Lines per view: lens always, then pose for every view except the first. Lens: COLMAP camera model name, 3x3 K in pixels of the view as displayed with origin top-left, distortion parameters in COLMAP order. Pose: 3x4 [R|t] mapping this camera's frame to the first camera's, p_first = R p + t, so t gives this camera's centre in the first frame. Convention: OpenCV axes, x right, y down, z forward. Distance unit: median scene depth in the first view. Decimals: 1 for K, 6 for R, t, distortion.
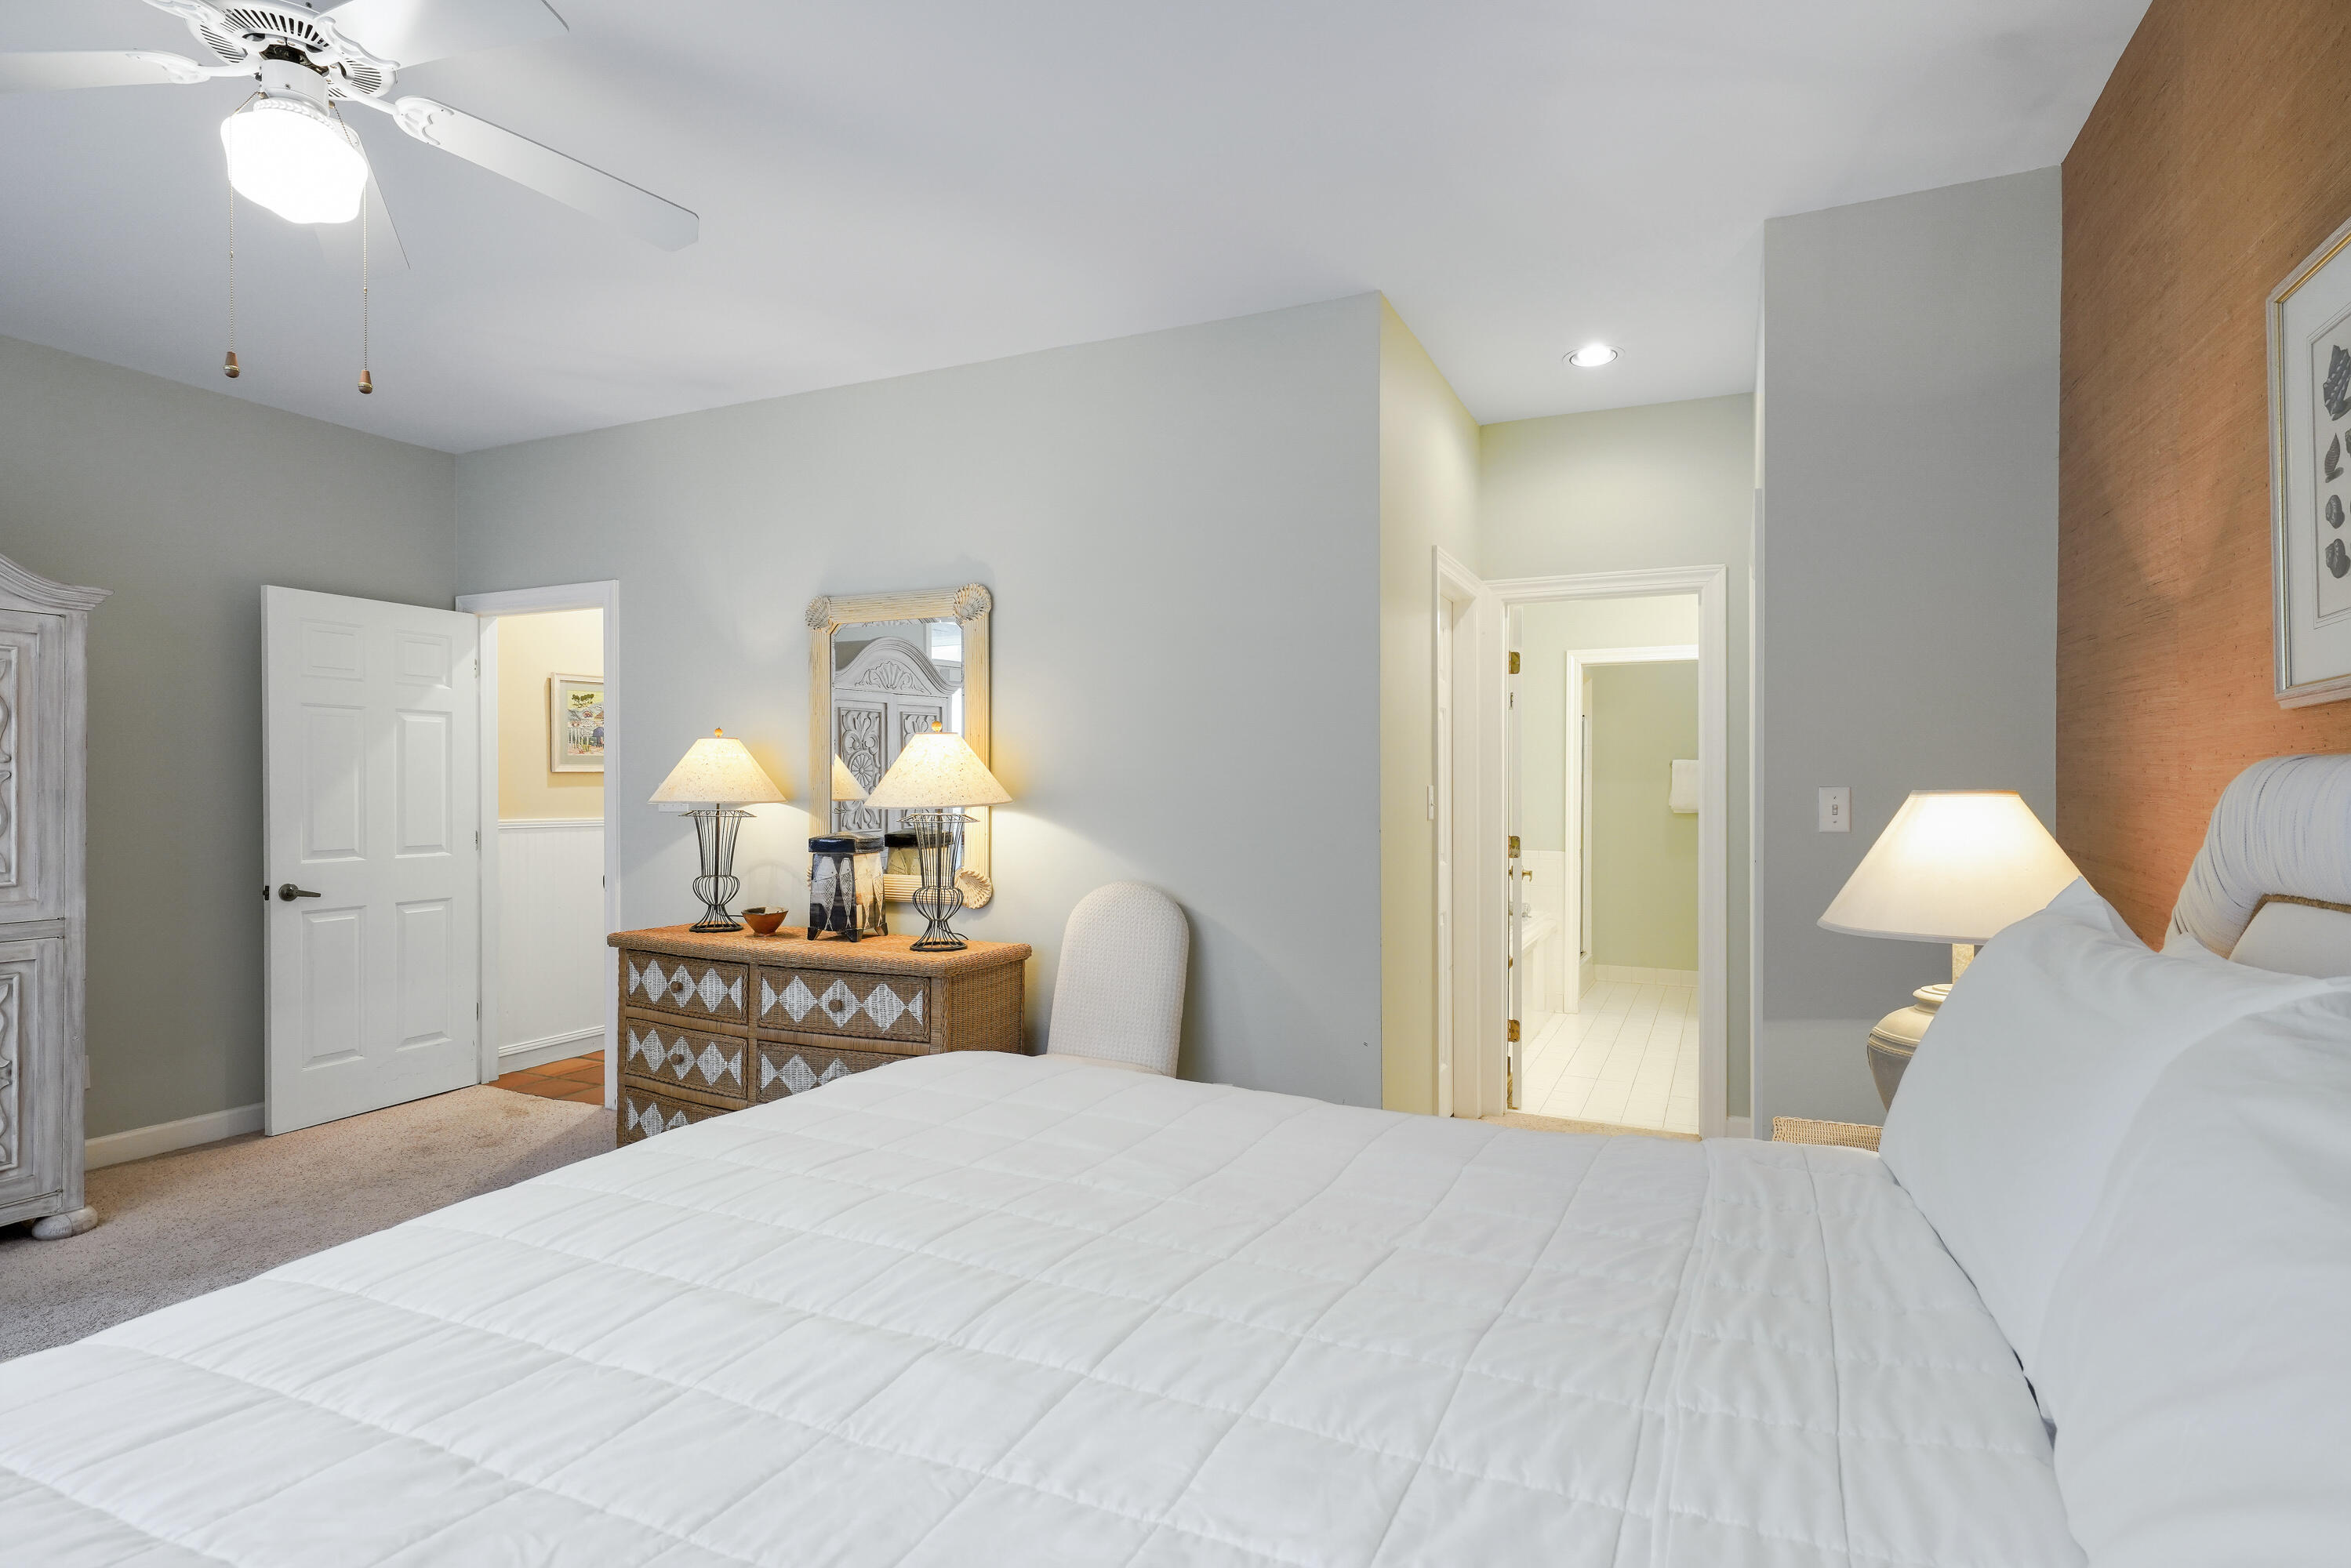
lens RADIAL K [[1162.7, 0, 1175.5], [0, 1162.7, 784.0], [0, 0, 1]] dist [0.000033, 0.000126]
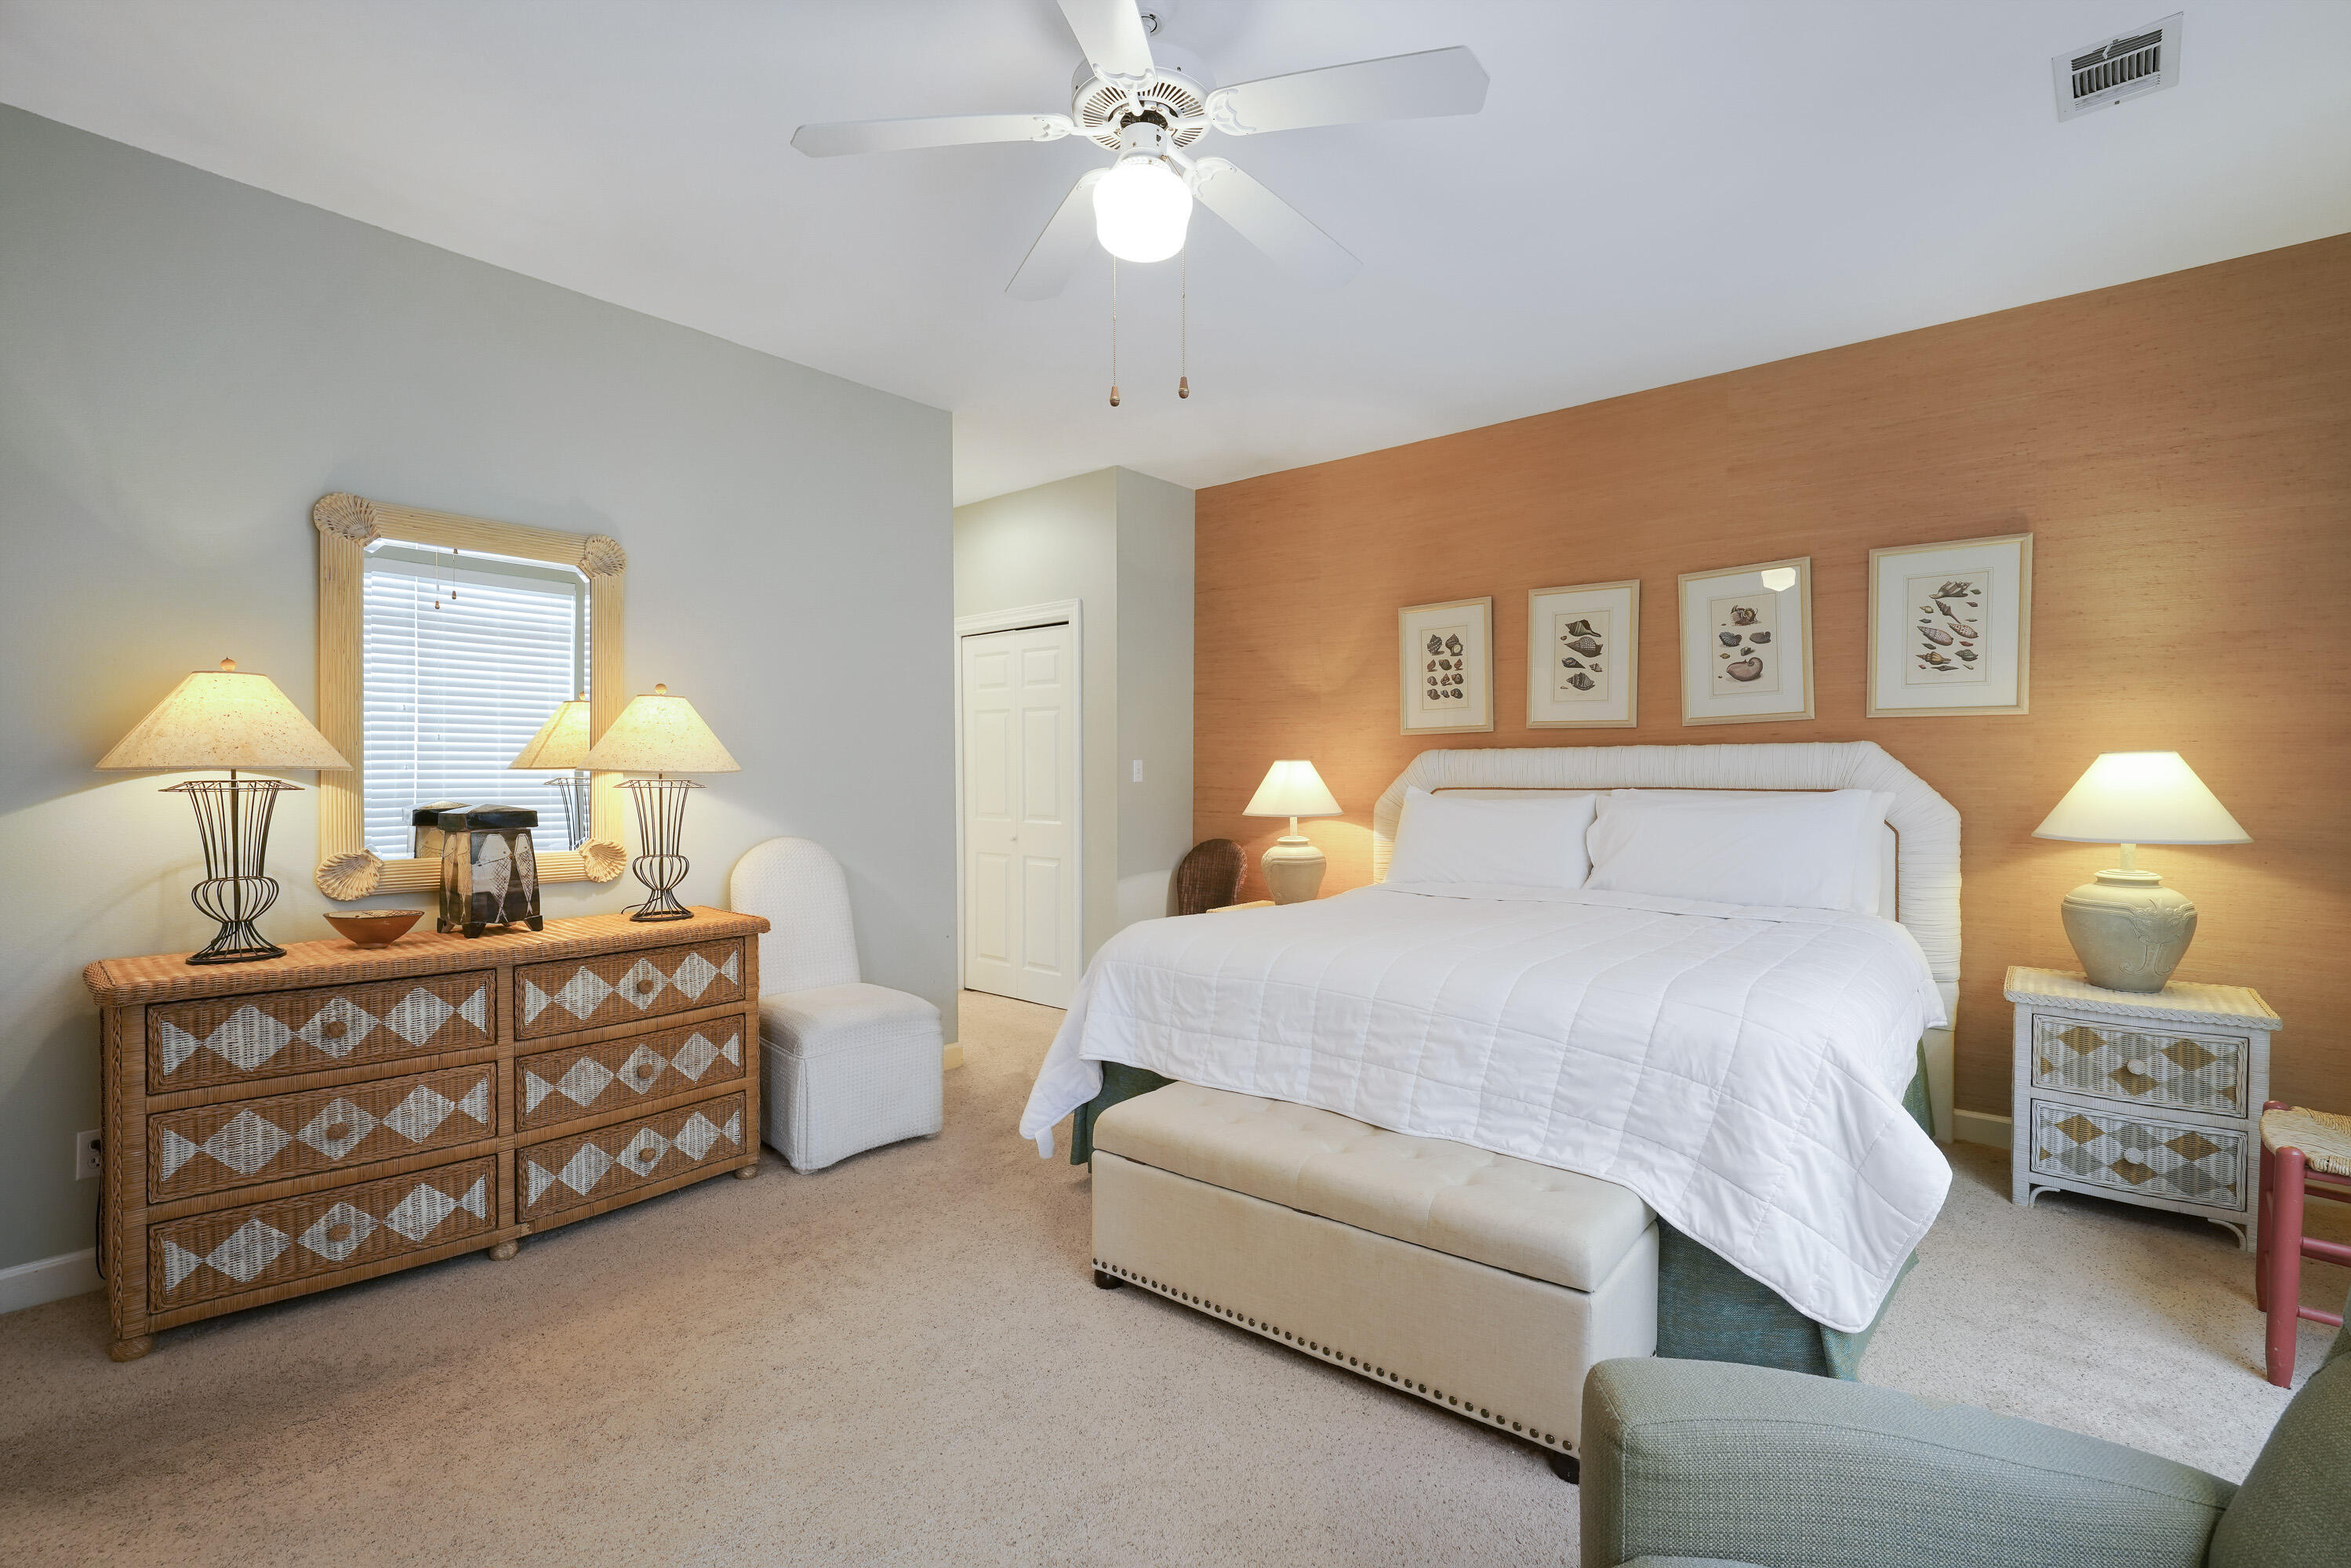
lens RADIAL K [[1002.2, 0, 1185.9], [0, 1002.2, 787.8], [0, 0, 1]] dist [-0.015926, -0.000198]
pose [[0.277706, -0.013916, 0.960565, -0.873491], [-0.000049, 0.999895, 0.014500, 0.020333], [-0.960666, -0.004074, 0.277677, 0.347574]]
